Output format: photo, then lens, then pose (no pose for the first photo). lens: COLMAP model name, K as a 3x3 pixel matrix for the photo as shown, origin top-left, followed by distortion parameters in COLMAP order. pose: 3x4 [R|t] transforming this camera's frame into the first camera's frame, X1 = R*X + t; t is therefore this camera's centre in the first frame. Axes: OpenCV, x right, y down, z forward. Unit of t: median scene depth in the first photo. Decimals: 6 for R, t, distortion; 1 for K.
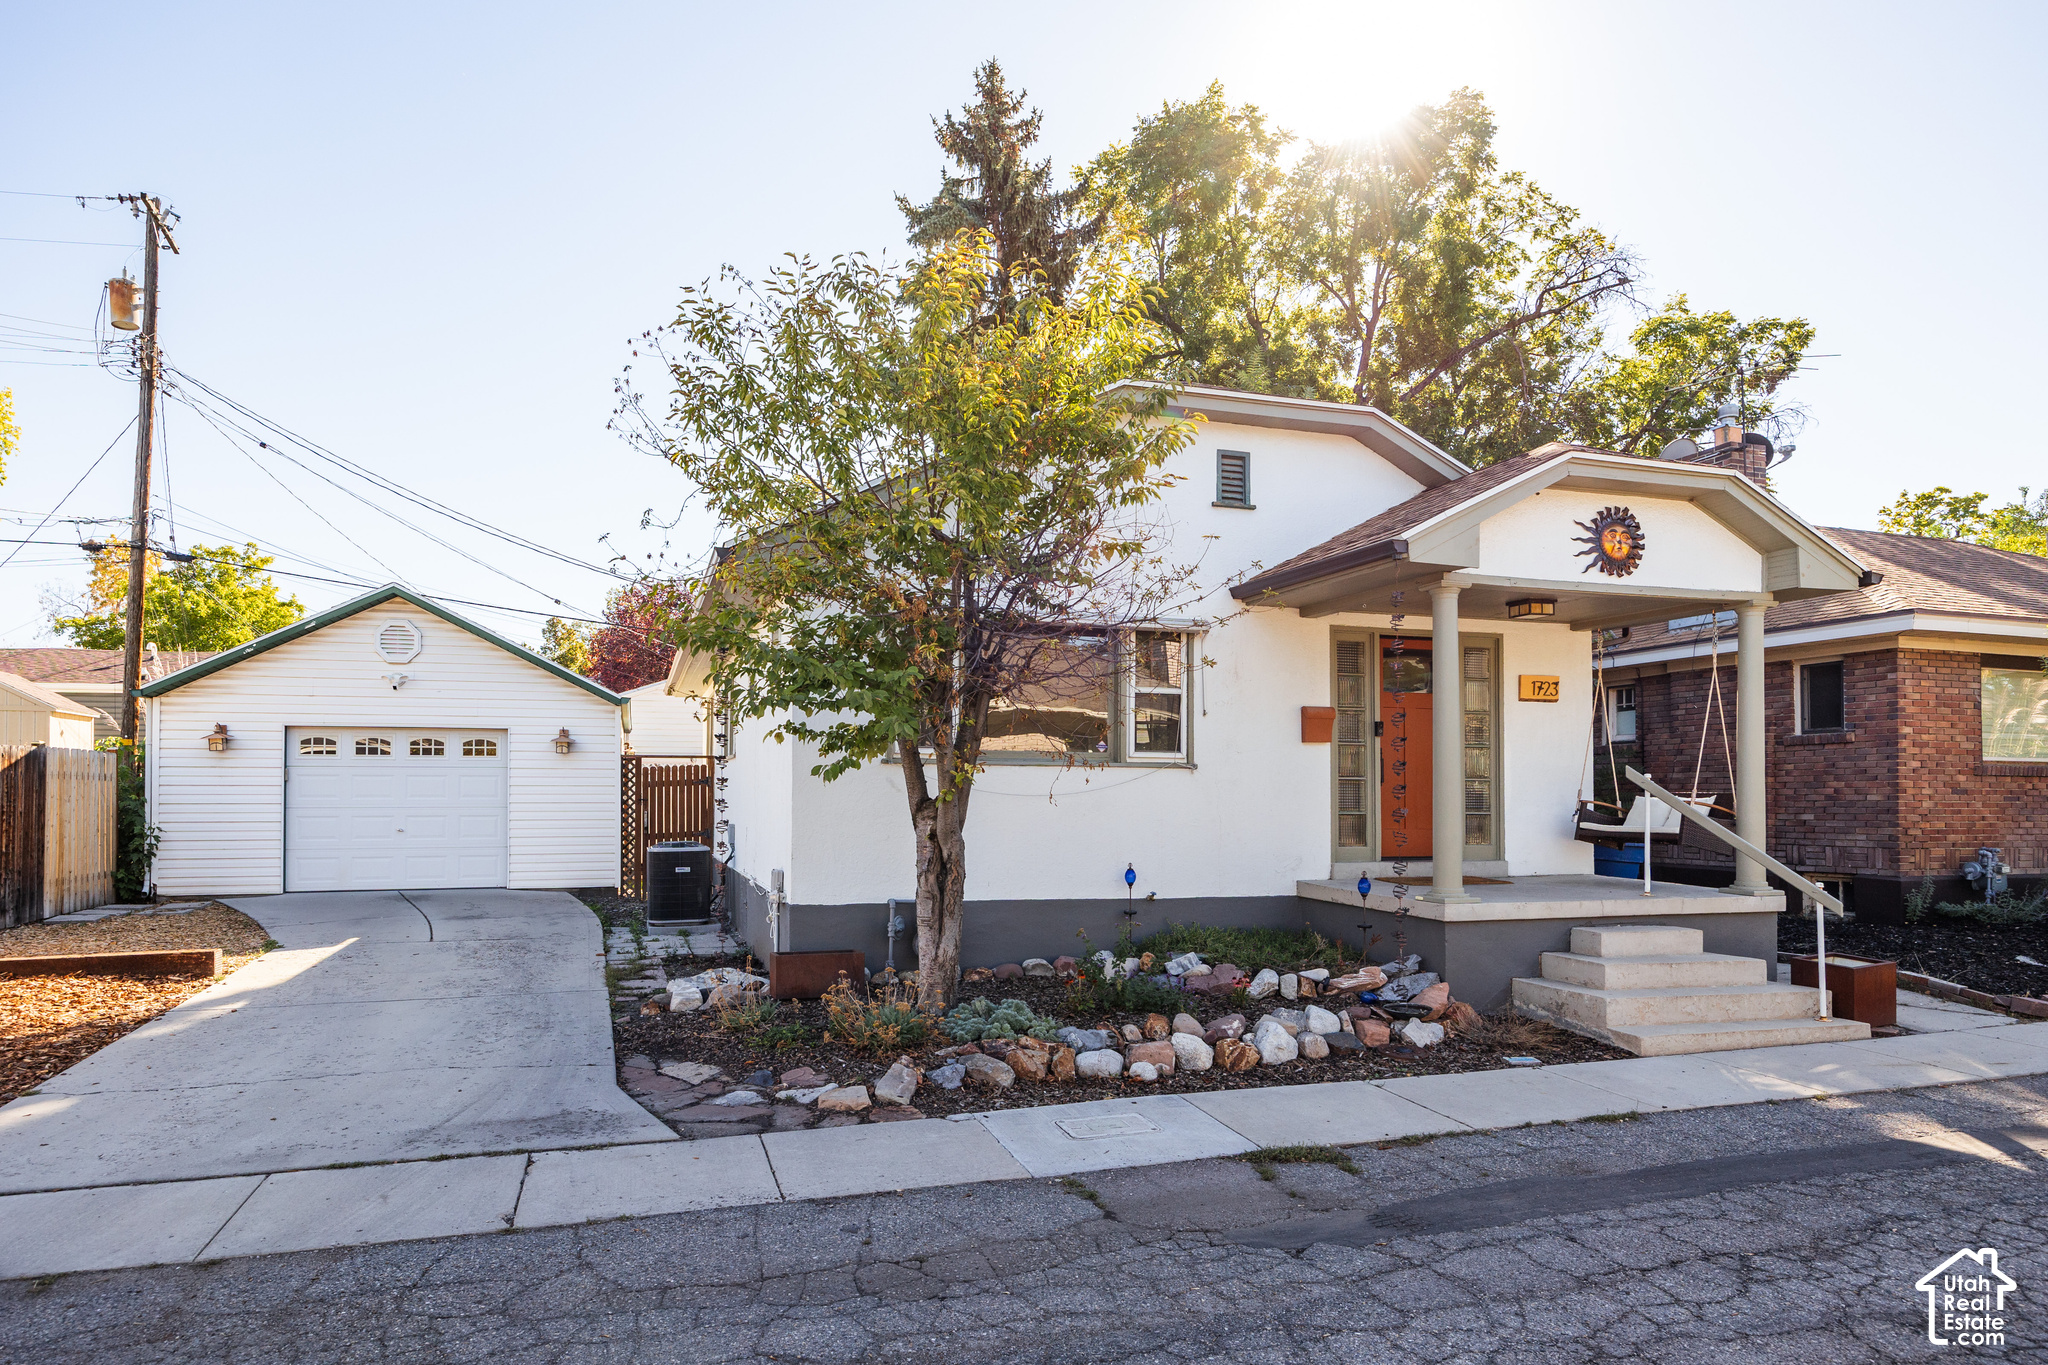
lens RADIAL K [[1161.1, 0, 944.8], [0, 1161.1, 735.0], [0, 0, 1]] dist [0.006036, -0.000557]
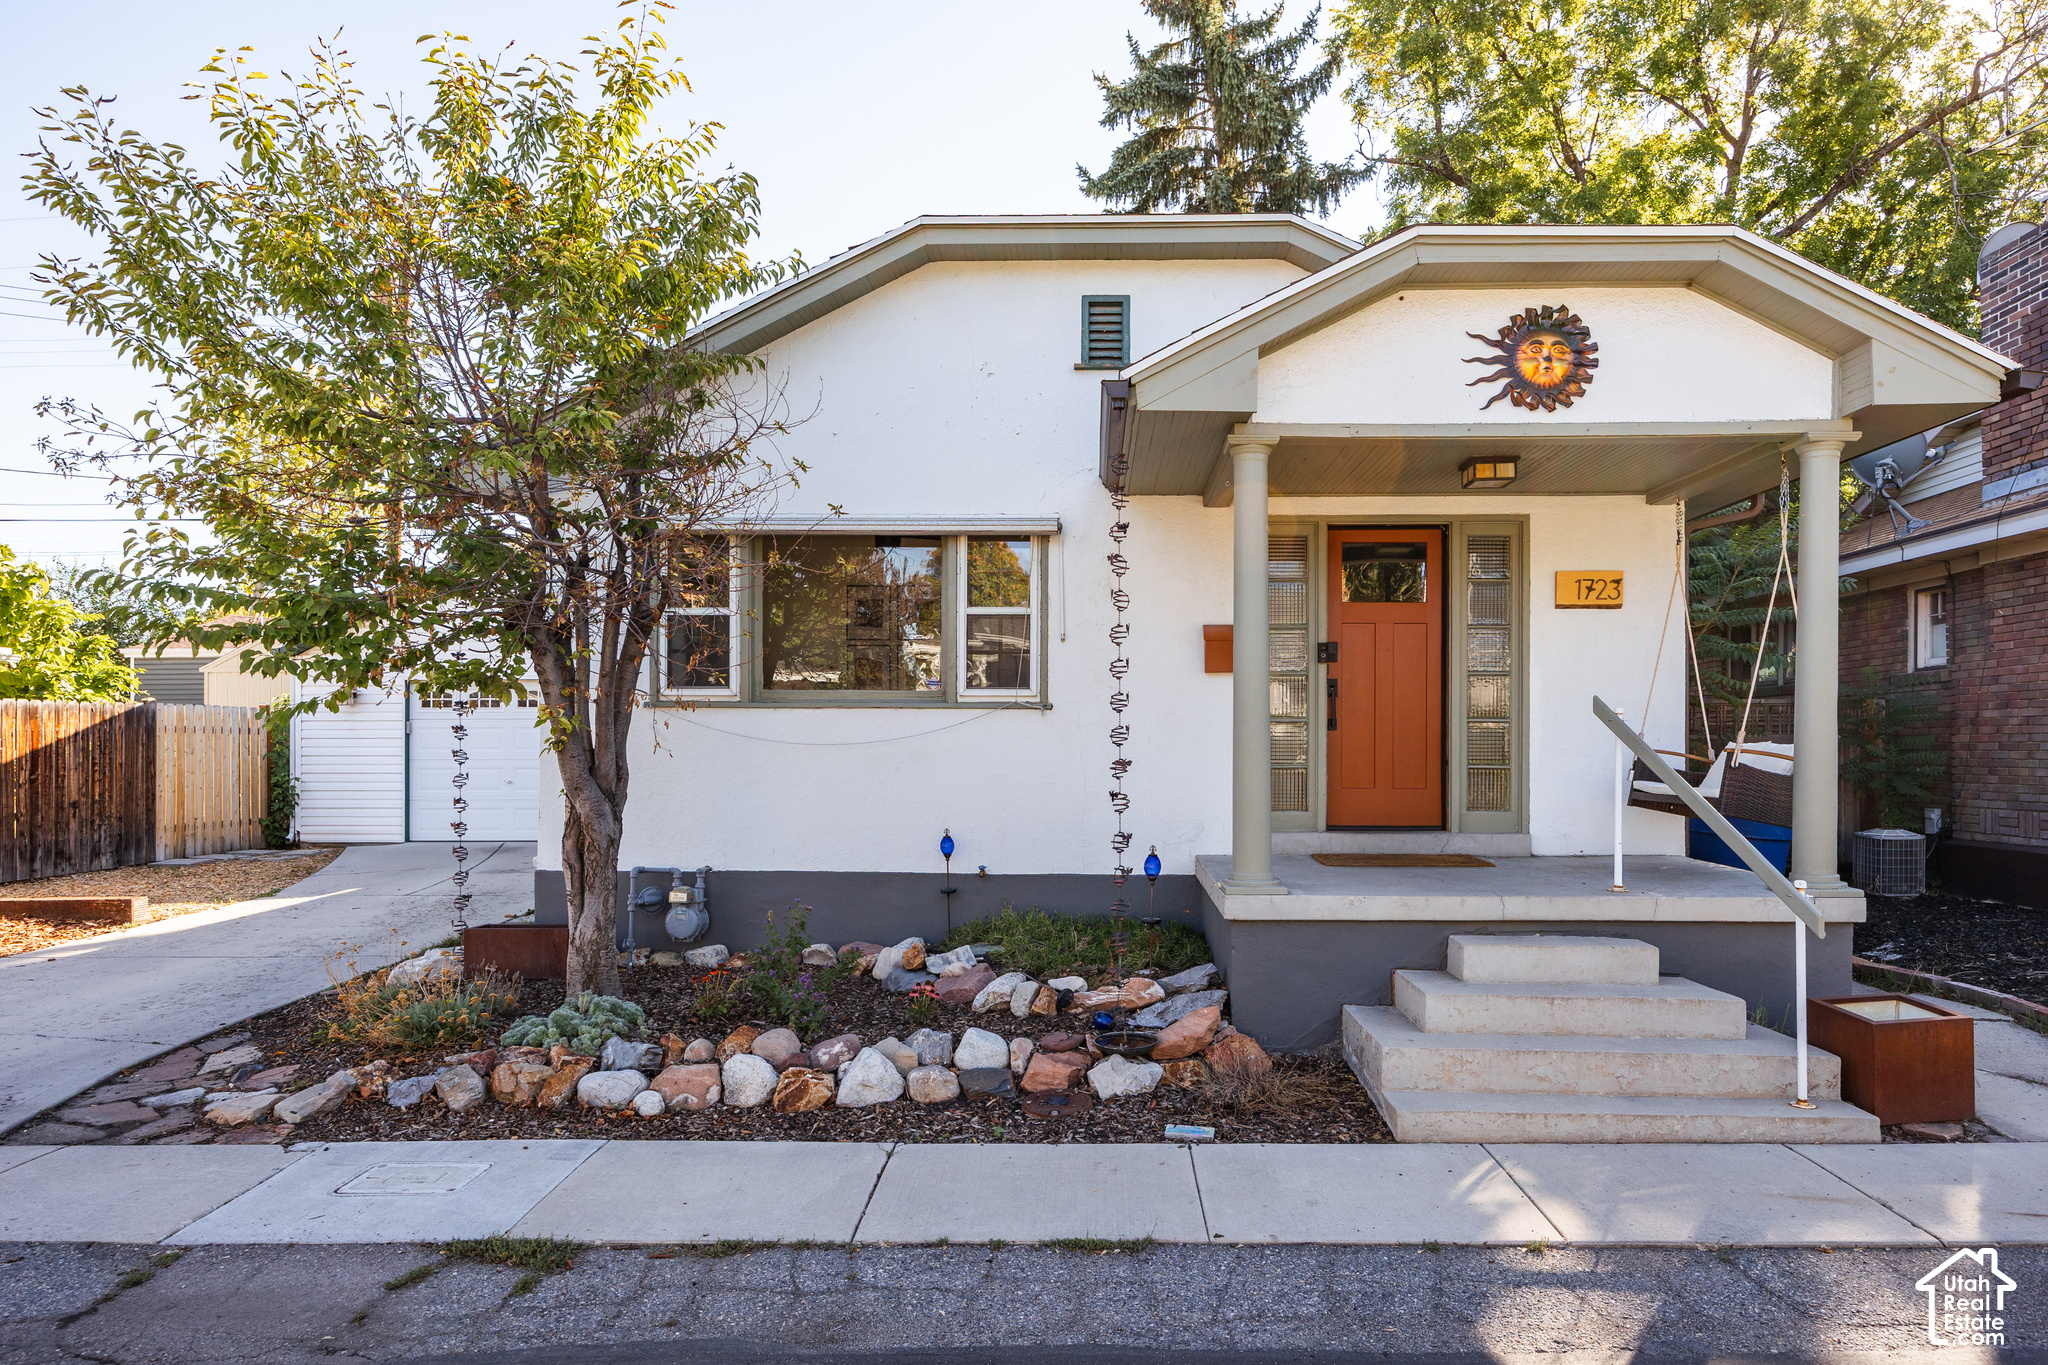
lens RADIAL K [[1207.1, 0, 1055.2], [0, 1207.1, 709.3], [0, 0, 1]] dist [-0.000802, -0.001175]
pose [[0.954504, -0.012345, -0.297944, 0.528623], [0.017880, 0.999714, 0.015858, 0.018664], [0.297663, -0.020464, 0.954452, 0.262336]]
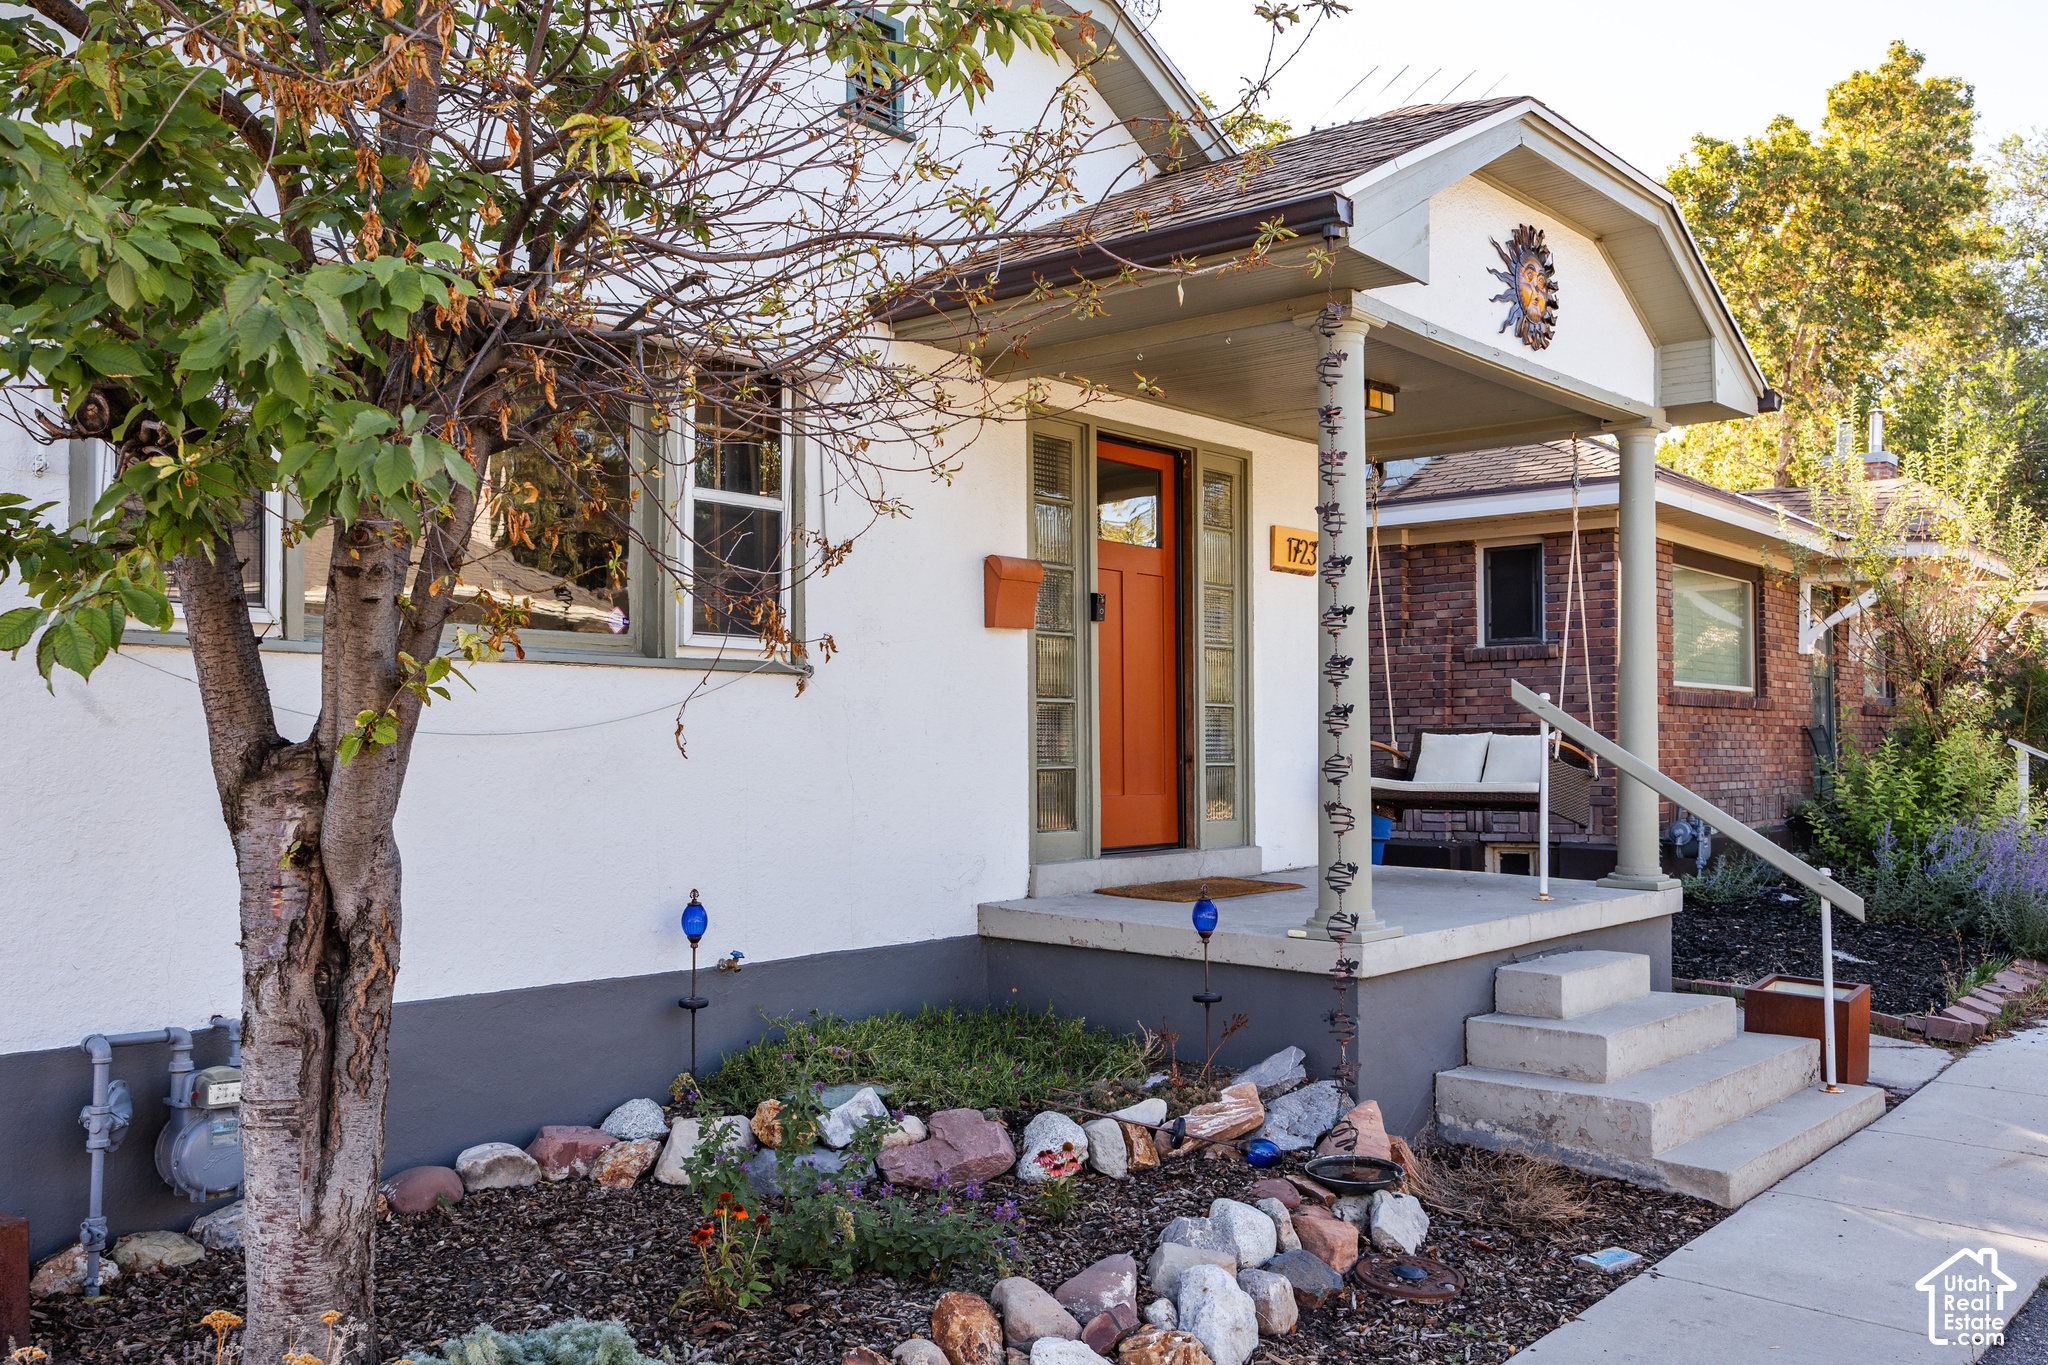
lens RADIAL K [[1711.6, 0, 1024.0], [0, 1711.6, 682.5], [0, 0, 1]] dist [0.001770, 0.003614]
pose [[0.835054, 0.013276, 0.550008, -0.099853], [-0.022294, 0.999704, 0.009716, 0.026724], [-0.549717, -0.020375, 0.835103, 0.443951]]
